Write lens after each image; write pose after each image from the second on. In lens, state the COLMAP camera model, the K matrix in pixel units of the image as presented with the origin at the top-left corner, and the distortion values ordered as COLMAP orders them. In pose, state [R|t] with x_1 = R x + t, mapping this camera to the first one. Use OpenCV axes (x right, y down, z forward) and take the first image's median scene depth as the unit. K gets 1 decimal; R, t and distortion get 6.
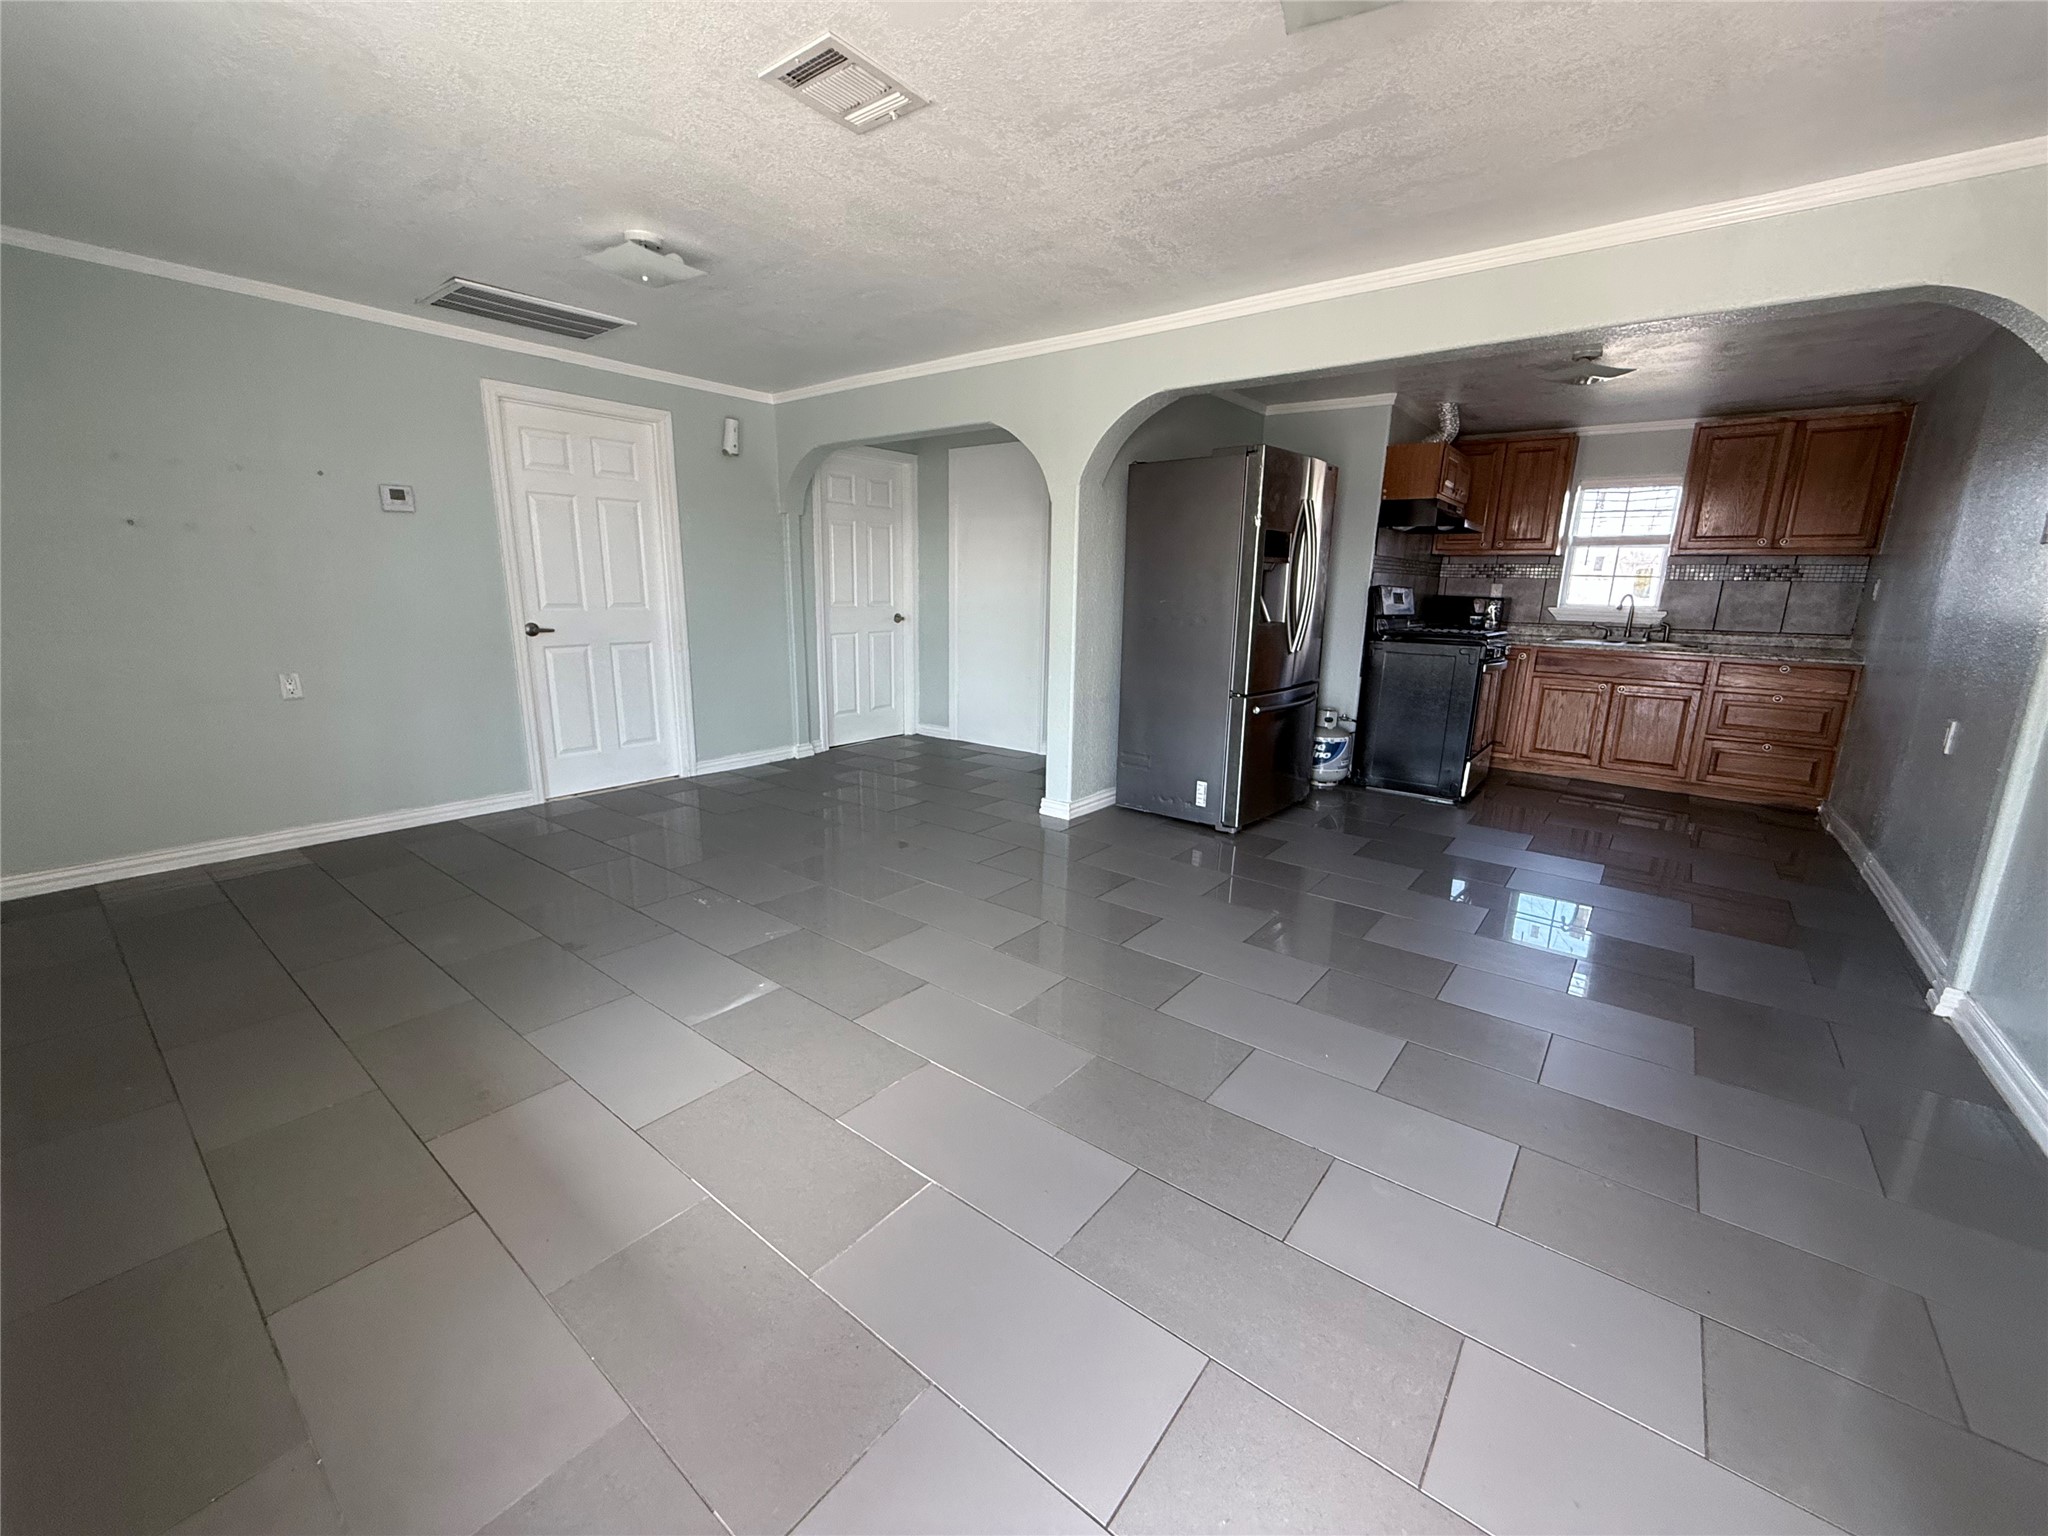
lens RADIAL K [[815.2, 0, 1024.3], [0, 815.2, 766.2], [0, 0, 1]] dist [0.003841, 0.000052]
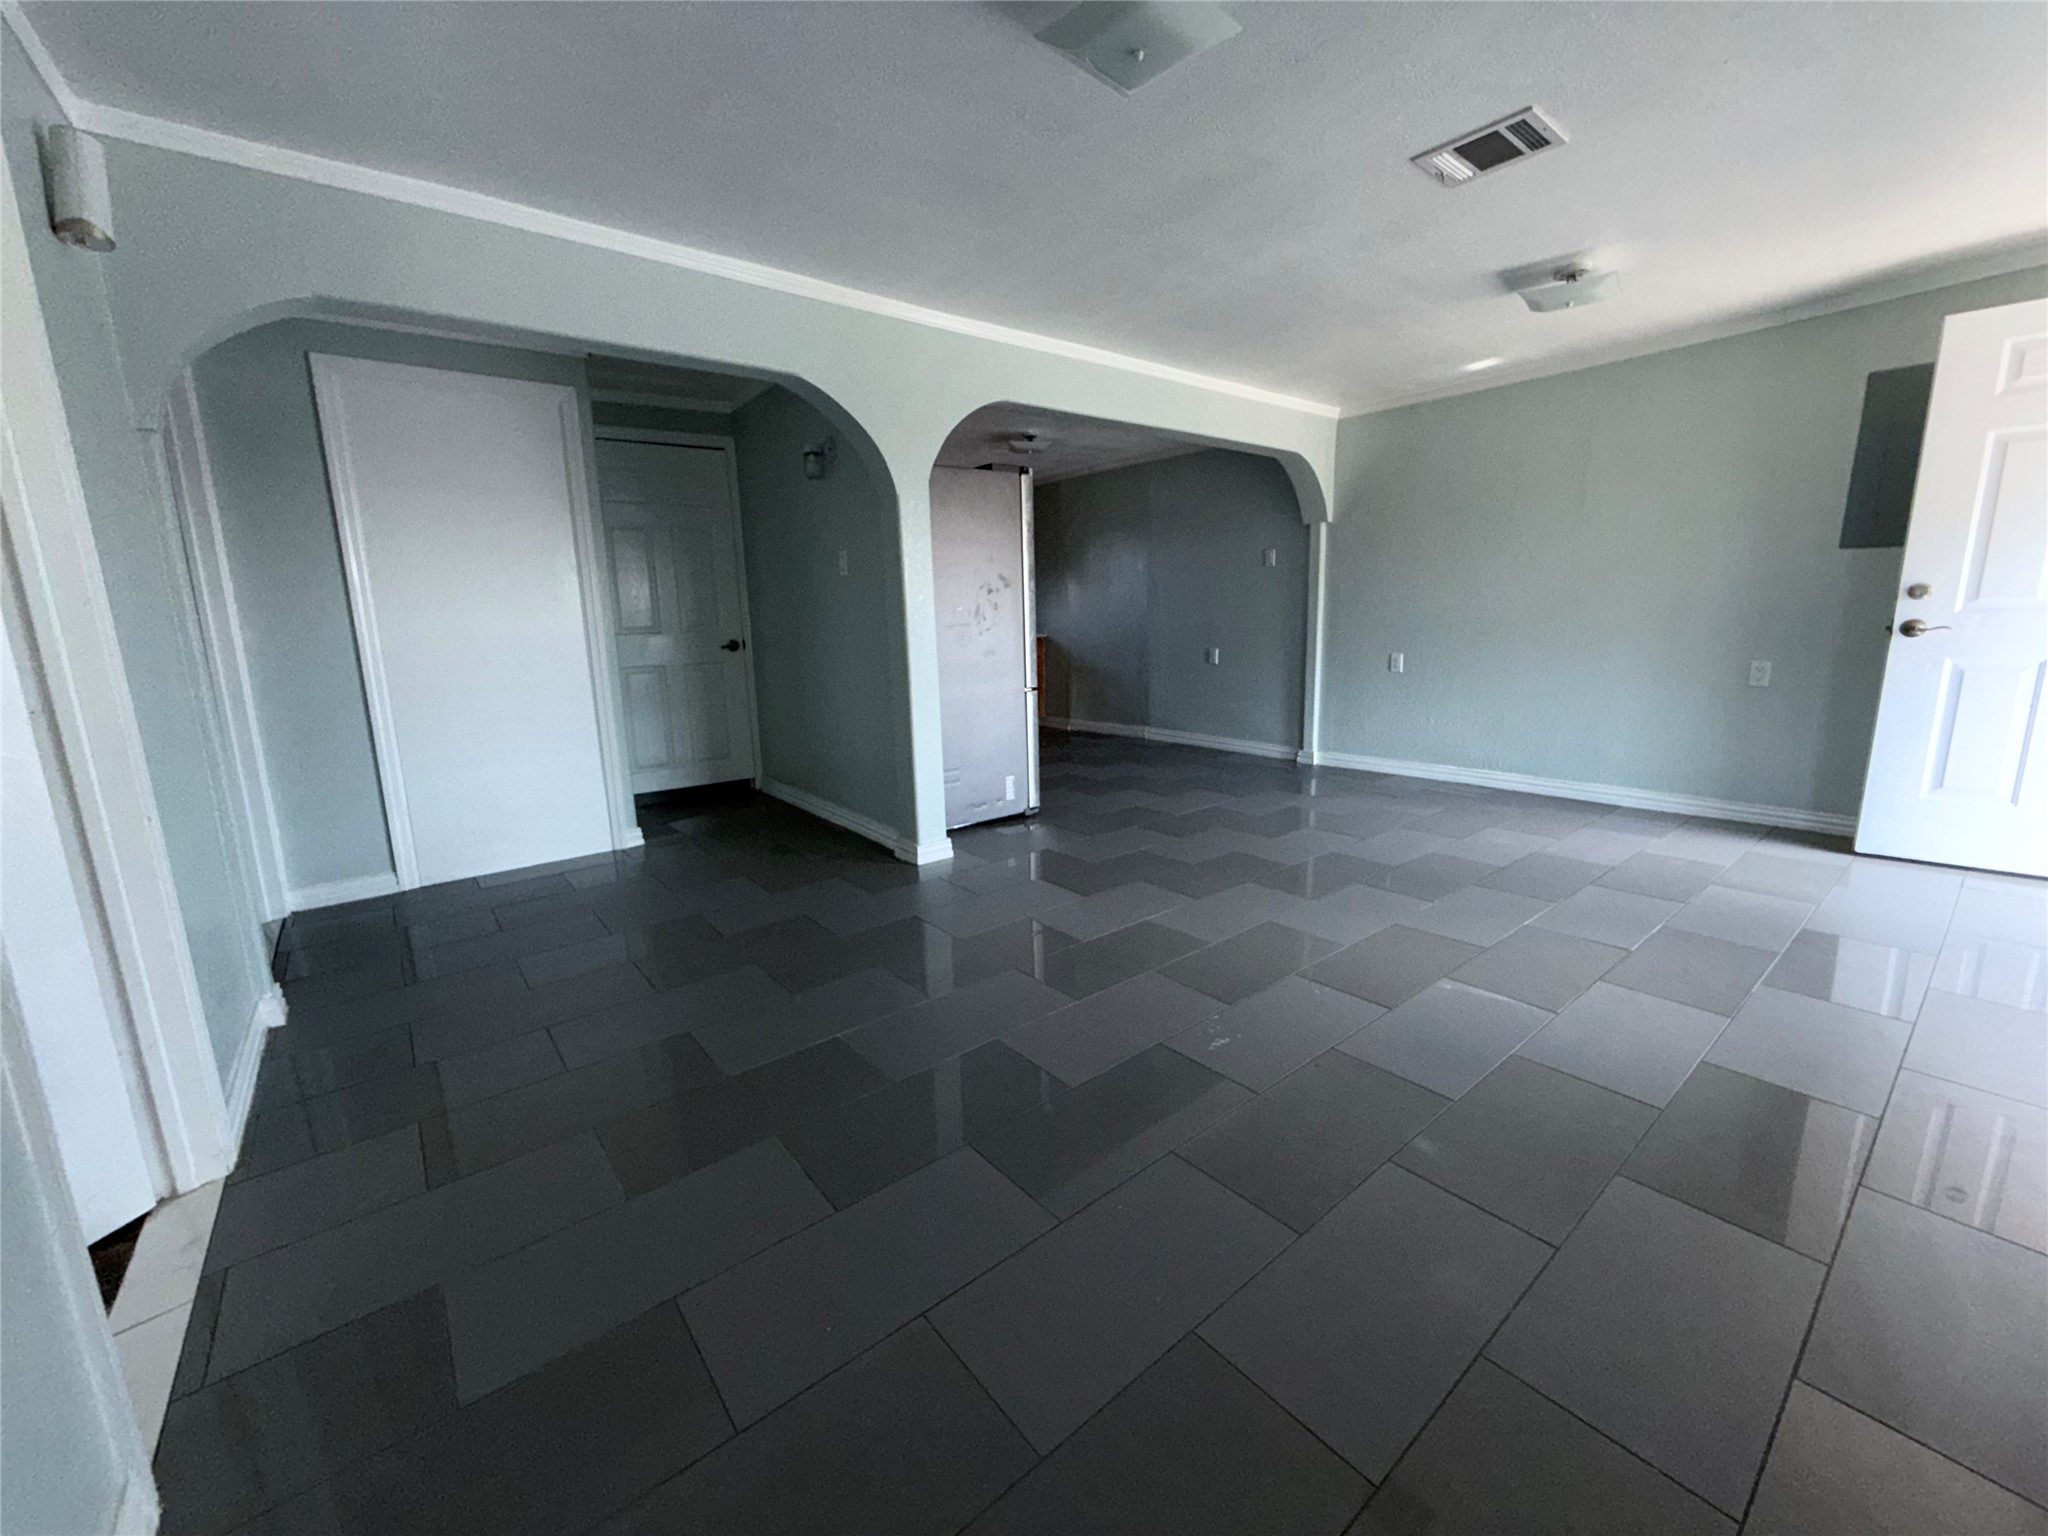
lens RADIAL K [[815.2, 0, 1025.6], [0, 815.2, 764.8], [0, 0, 1]] dist [0.003841, 0.000052]
pose [[0.221759, -0.201767, 0.953999, -0.773543], [0.243753, 0.958768, 0.146115, -0.142150], [-0.944144, 0.200137, 0.261796, 0.702264]]
